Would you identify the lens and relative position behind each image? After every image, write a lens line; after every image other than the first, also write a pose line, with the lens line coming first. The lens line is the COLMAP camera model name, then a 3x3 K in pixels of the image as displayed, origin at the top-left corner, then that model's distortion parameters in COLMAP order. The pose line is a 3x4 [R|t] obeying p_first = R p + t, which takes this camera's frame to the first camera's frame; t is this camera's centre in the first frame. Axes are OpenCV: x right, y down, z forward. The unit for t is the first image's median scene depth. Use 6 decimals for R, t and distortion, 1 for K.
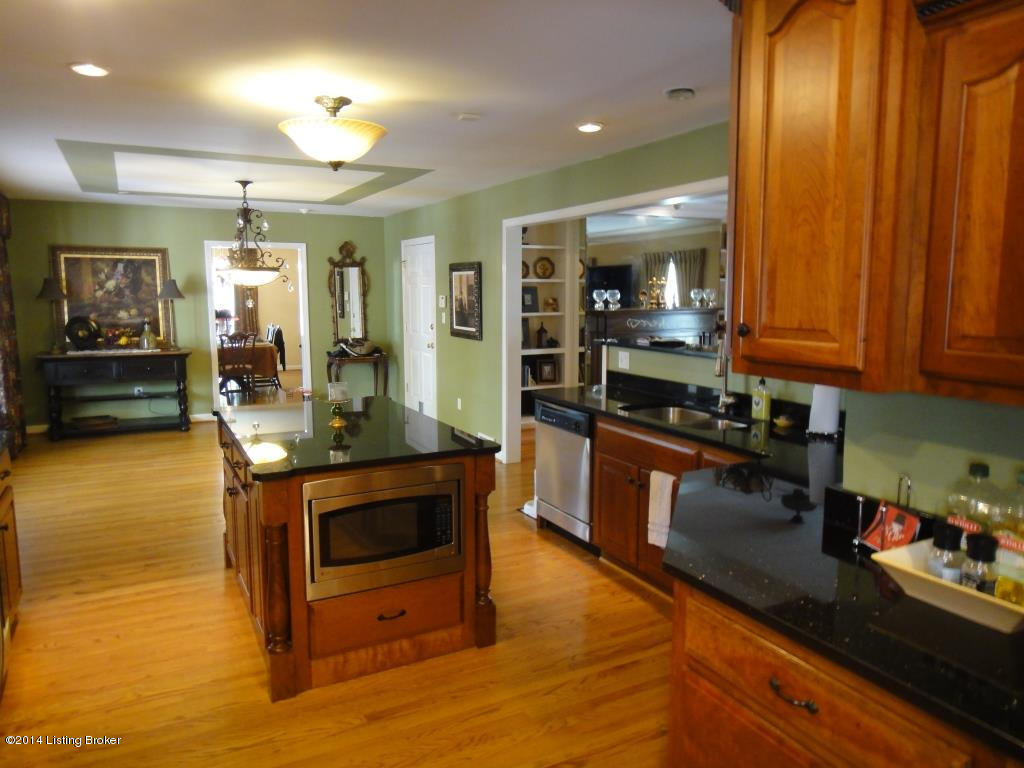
lens RADIAL K [[711.3, 0, 512.8], [0, 711.3, 379.8], [0, 0, 1]] dist [0.000833, 0.004144]
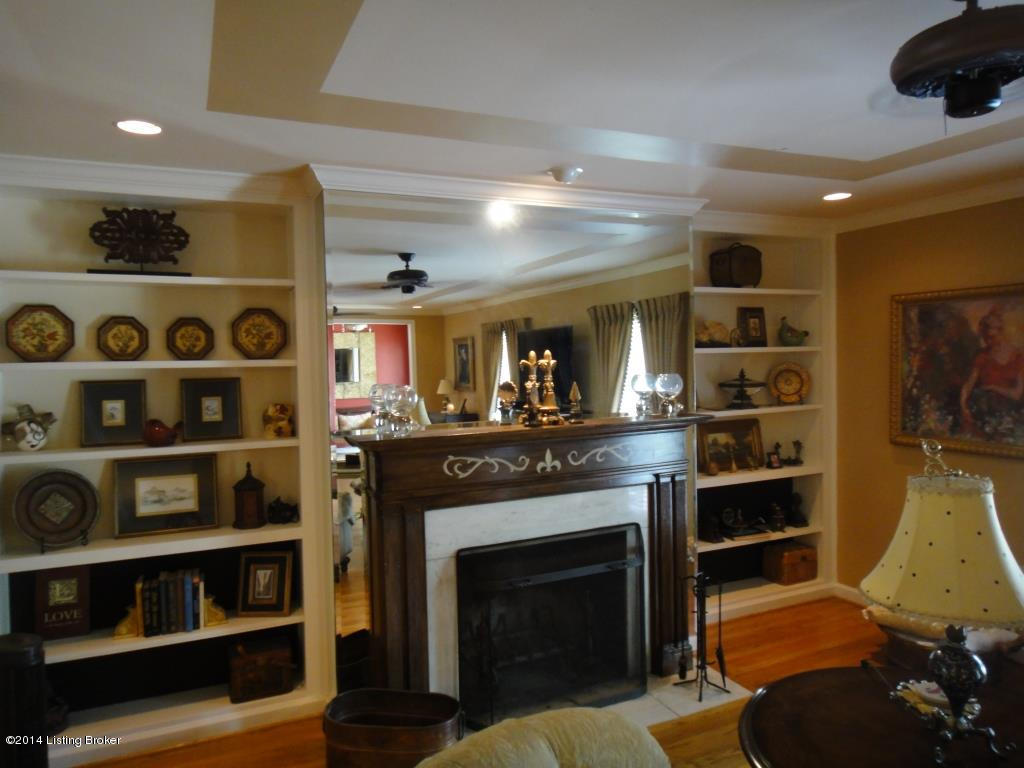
lens RADIAL K [[711.3, 0, 512.8], [0, 711.3, 379.8], [0, 0, 1]] dist [0.000833, 0.004144]
pose [[0.998015, -0.014608, -0.061260, 0.218095], [0.008817, 0.995556, -0.093761, -0.088320], [0.062357, 0.093035, 0.993708, 0.588947]]
